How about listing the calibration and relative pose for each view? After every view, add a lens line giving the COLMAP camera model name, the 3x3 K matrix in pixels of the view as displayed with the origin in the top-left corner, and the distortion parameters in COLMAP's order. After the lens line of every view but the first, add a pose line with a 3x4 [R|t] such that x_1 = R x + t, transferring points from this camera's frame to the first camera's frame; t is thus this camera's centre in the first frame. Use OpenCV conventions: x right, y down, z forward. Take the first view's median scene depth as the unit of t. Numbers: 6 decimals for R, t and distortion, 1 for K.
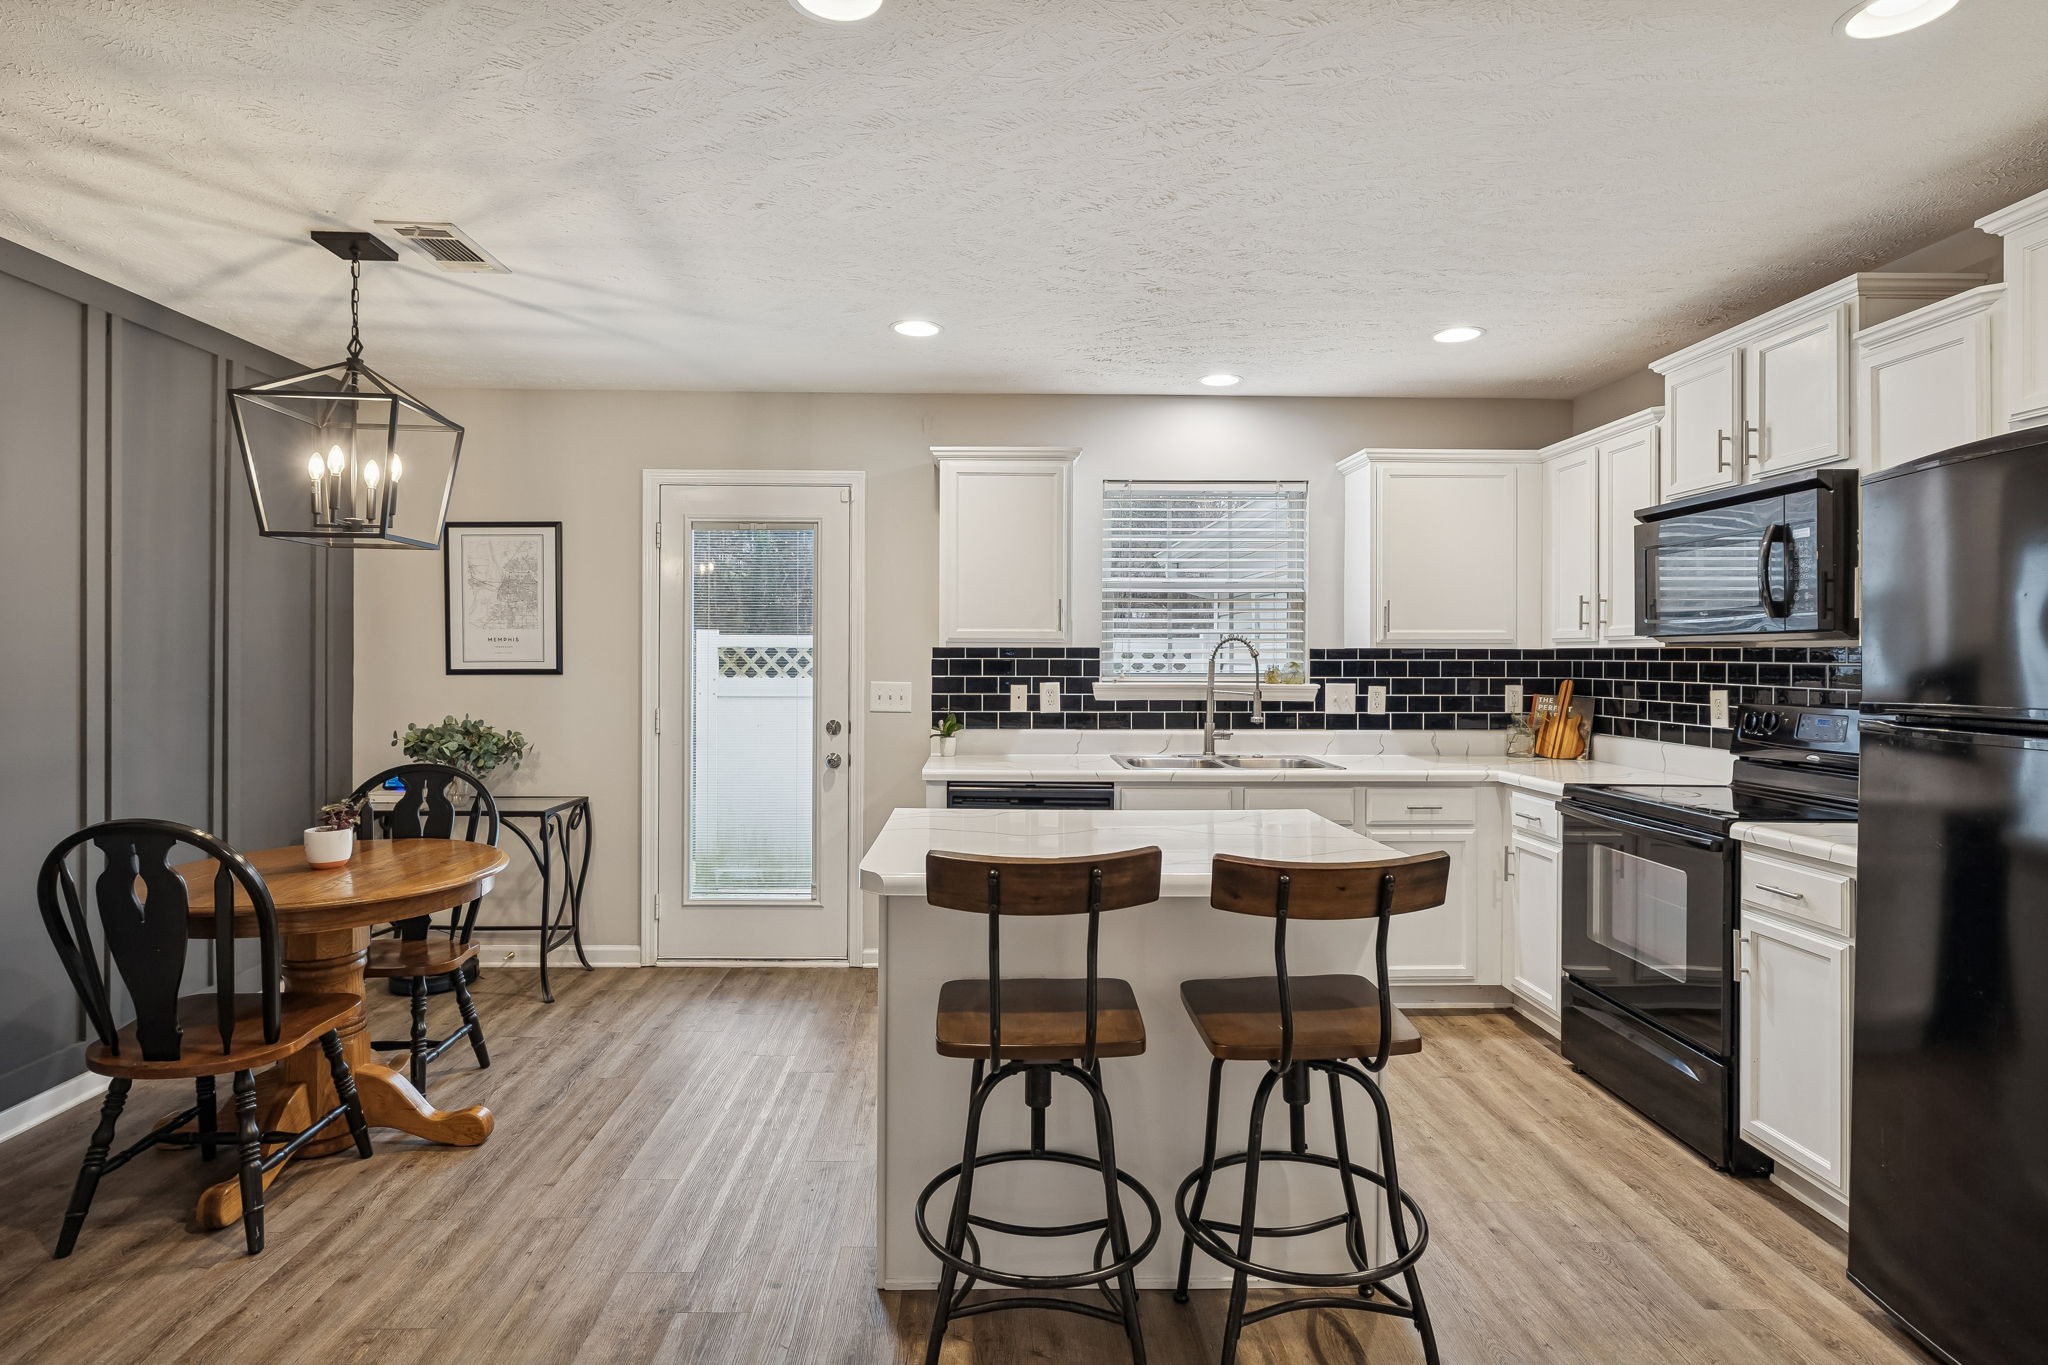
lens RADIAL K [[1078.3, 0, 1026.5], [0, 1078.3, 658.9], [0, 0, 1]] dist [0.028026, 0.000109]
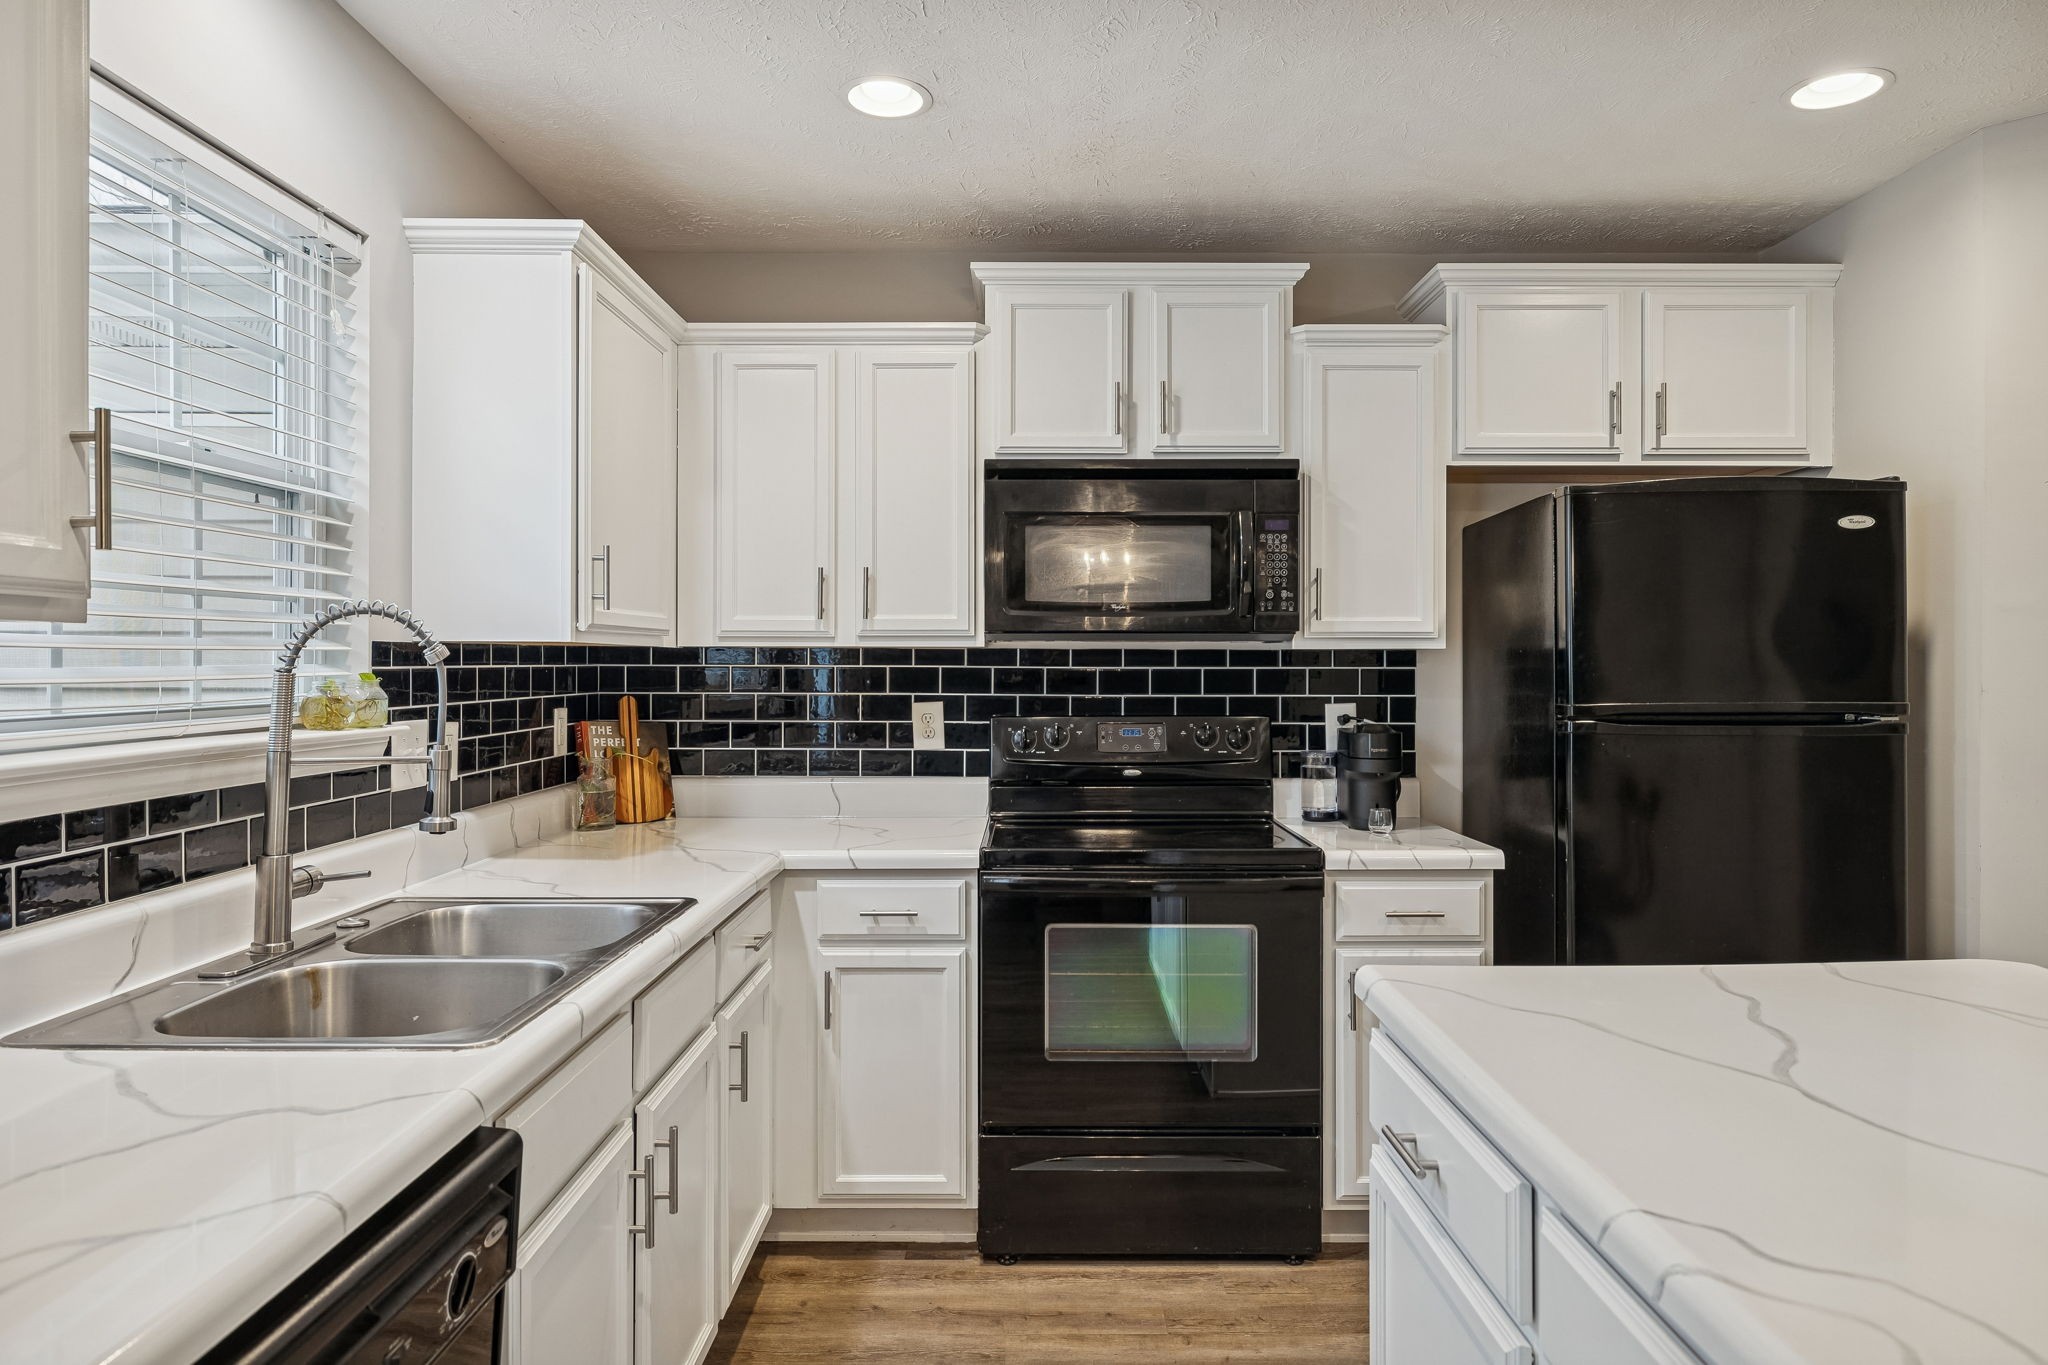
lens RADIAL K [[1211.0, 0, 1029.9], [0, 1211.0, 665.2], [0, 0, 1]] dist [-0.002147, -0.000384]
pose [[0.040389, -0.004237, 0.999175, -0.200740], [0.001442, 0.999990, 0.004183, -0.001398], [-0.999183, 0.001272, 0.040394, 0.749645]]
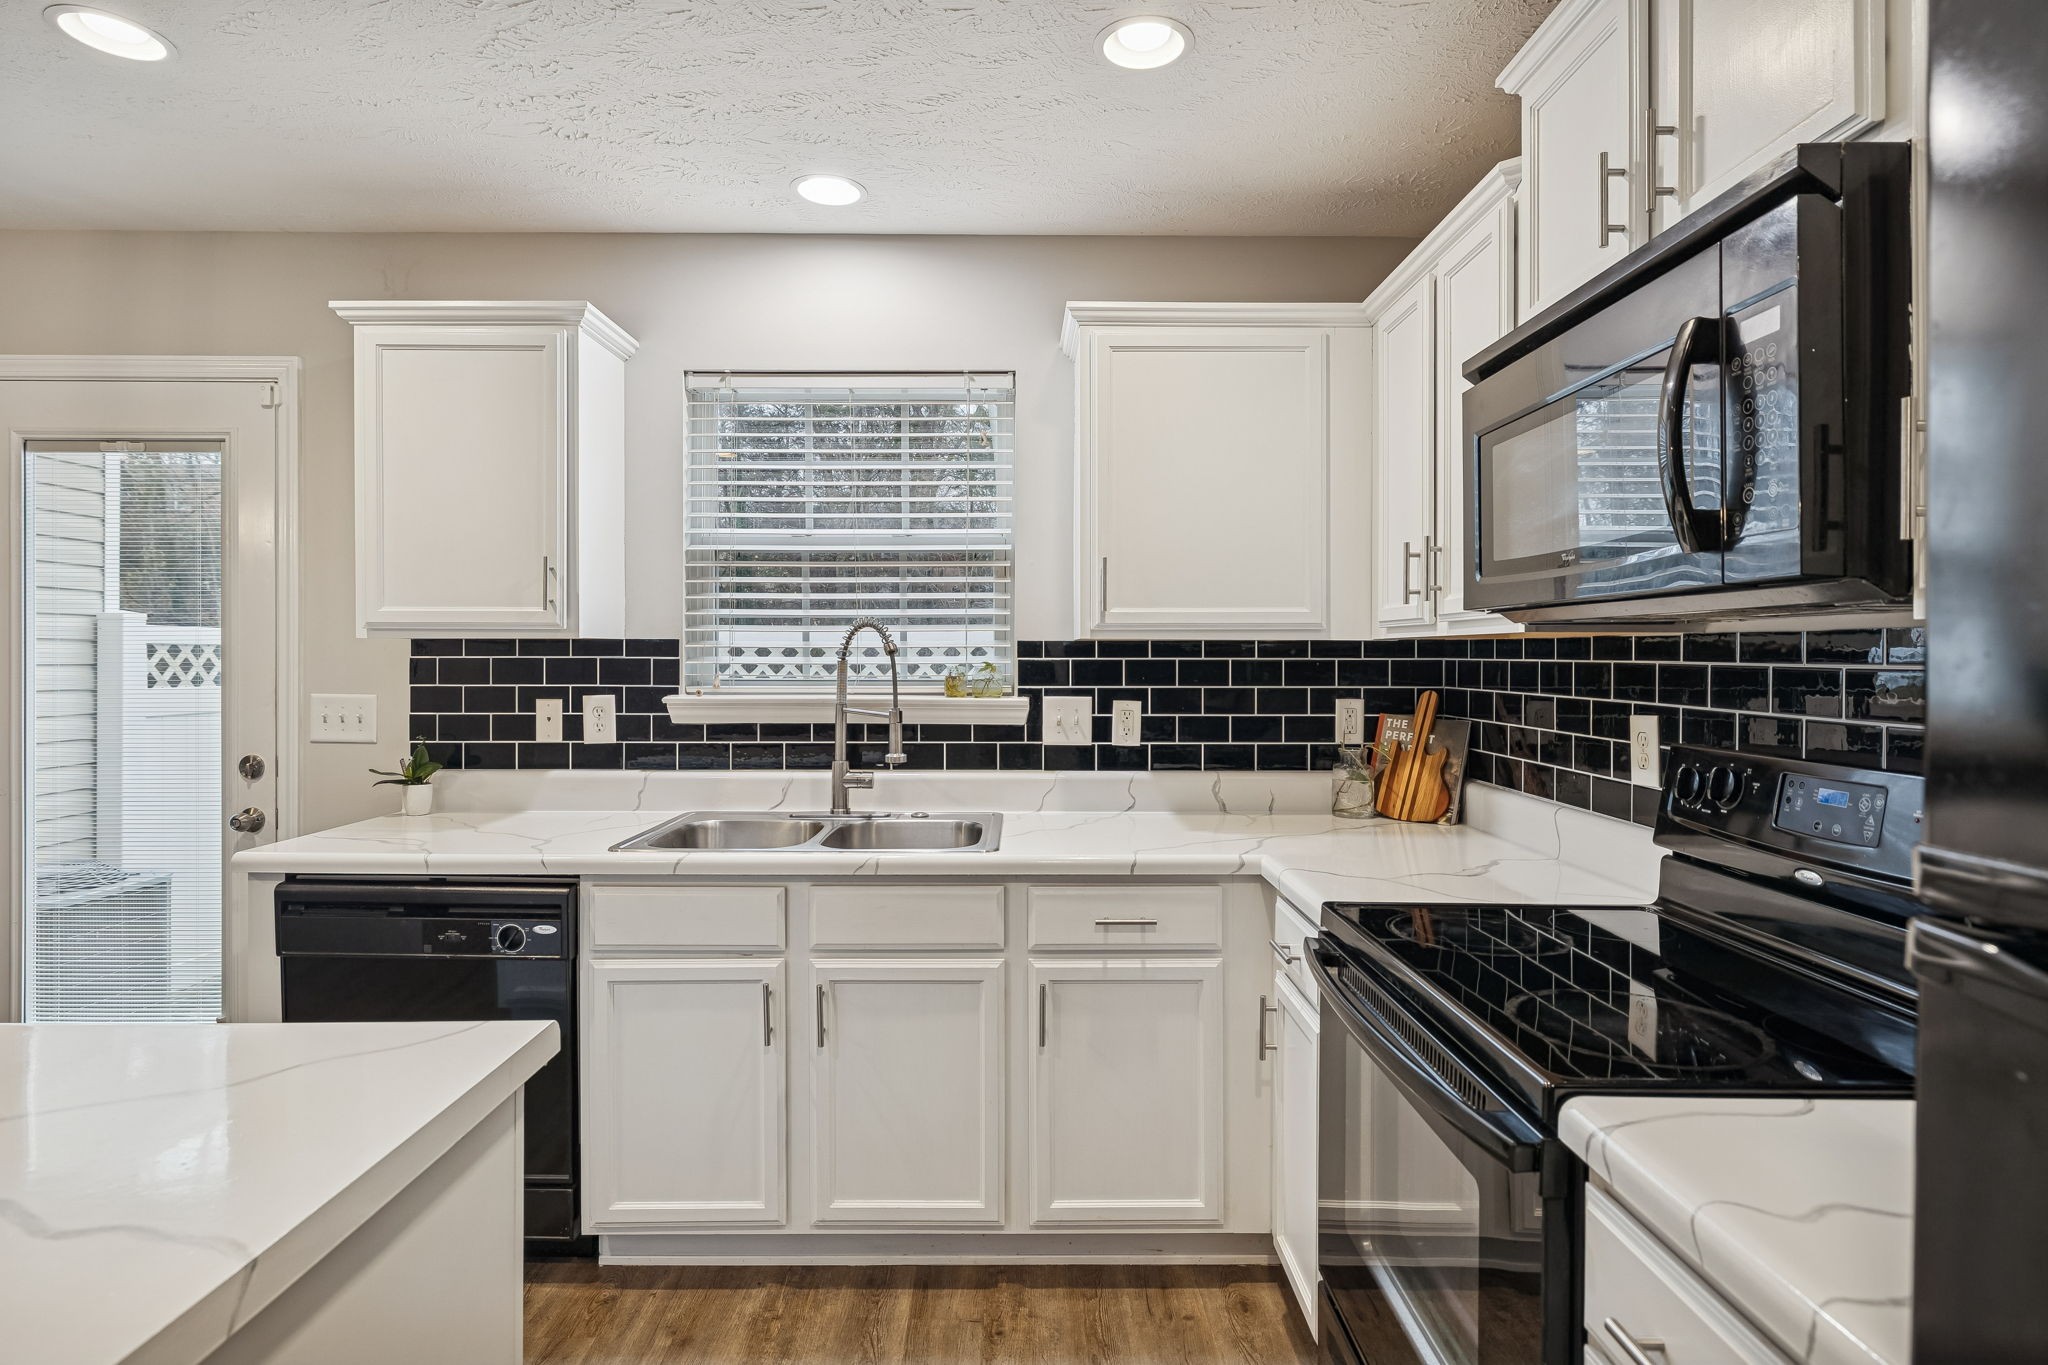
lens RADIAL K [[1078.3, 0, 1026.5], [0, 1078.3, 658.9], [0, 0, 1]] dist [0.028026, 0.000109]
pose [[0.999453, -0.000751, -0.033076, 0.296201], [0.000771, 1.000000, 0.000604, 0.000679], [0.033076, -0.000629, 0.999453, 0.387795]]
